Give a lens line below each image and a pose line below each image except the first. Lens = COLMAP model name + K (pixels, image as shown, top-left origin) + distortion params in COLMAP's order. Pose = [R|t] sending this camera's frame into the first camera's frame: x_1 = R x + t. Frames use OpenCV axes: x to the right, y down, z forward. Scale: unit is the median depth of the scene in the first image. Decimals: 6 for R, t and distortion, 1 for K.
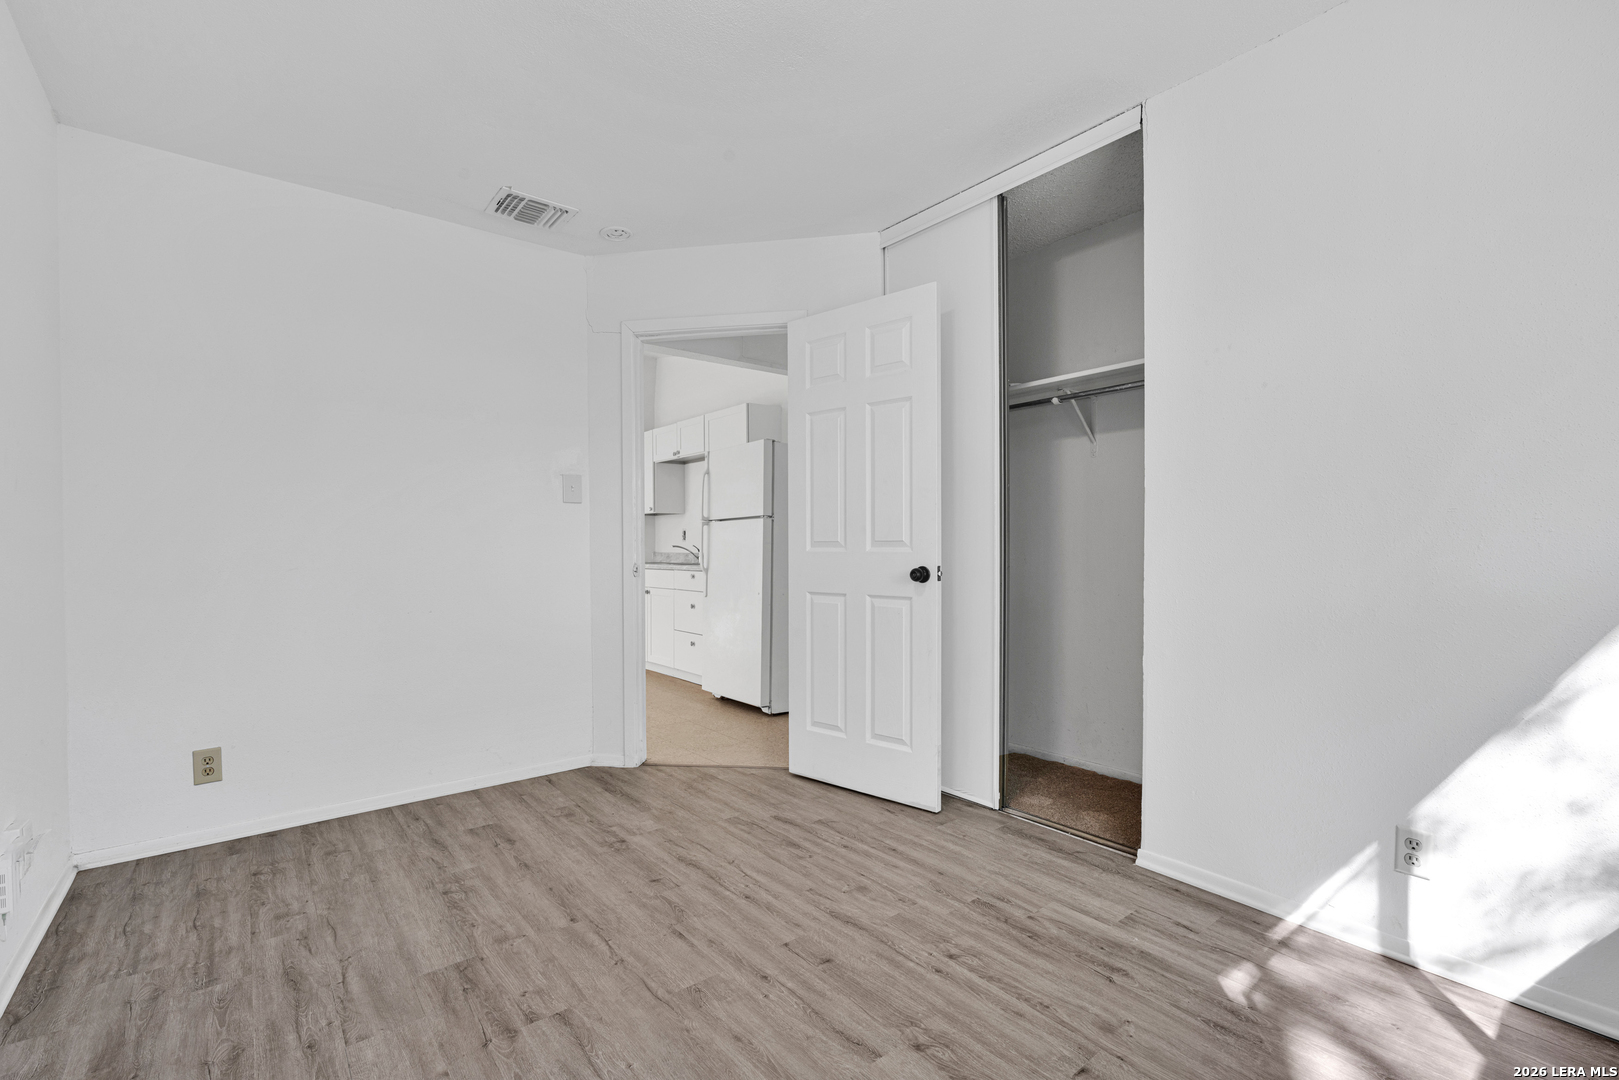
lens RADIAL K [[723.1, 0, 815.9], [0, 723.1, 528.3], [0, 0, 1]] dist [0.029046, -0.000254]
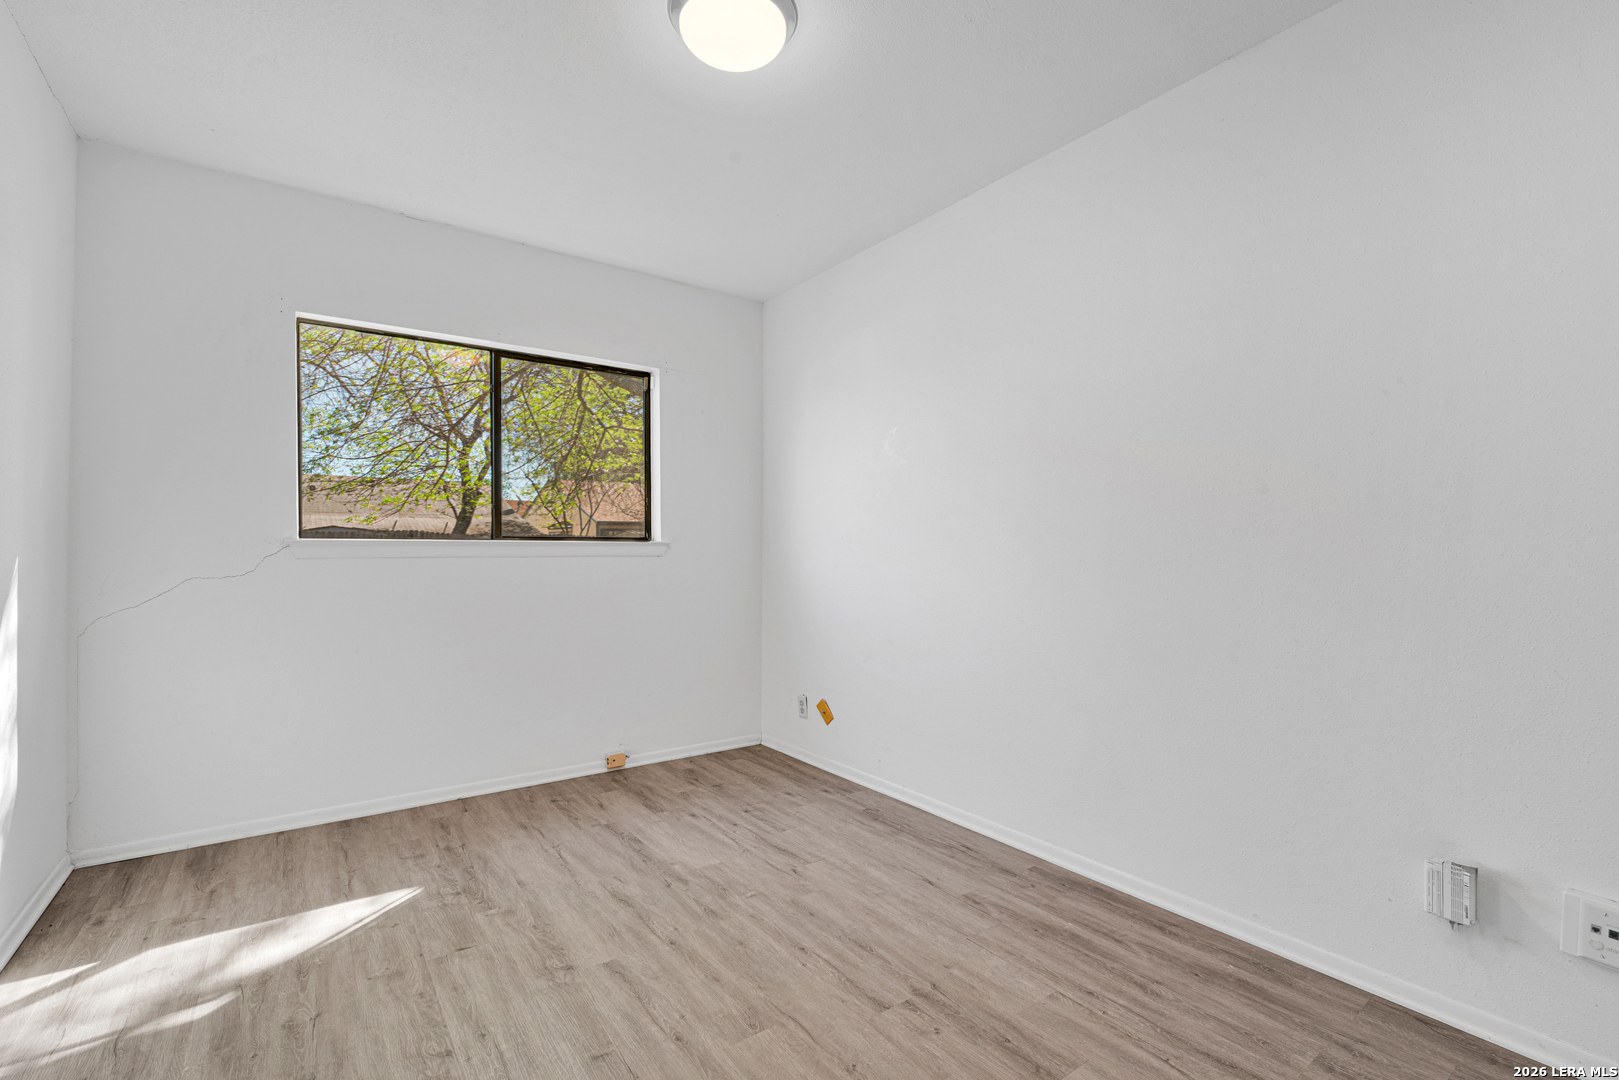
lens RADIAL K [[723.1, 0, 809.2], [0, 723.1, 543.2], [0, 0, 1]] dist [0.029046, -0.000254]
pose [[-0.998394, 0.009771, 0.055798, -0.288592], [0.007974, 0.999445, -0.032341, 0.042550], [-0.056084, -0.031844, -0.997918, 1.928544]]
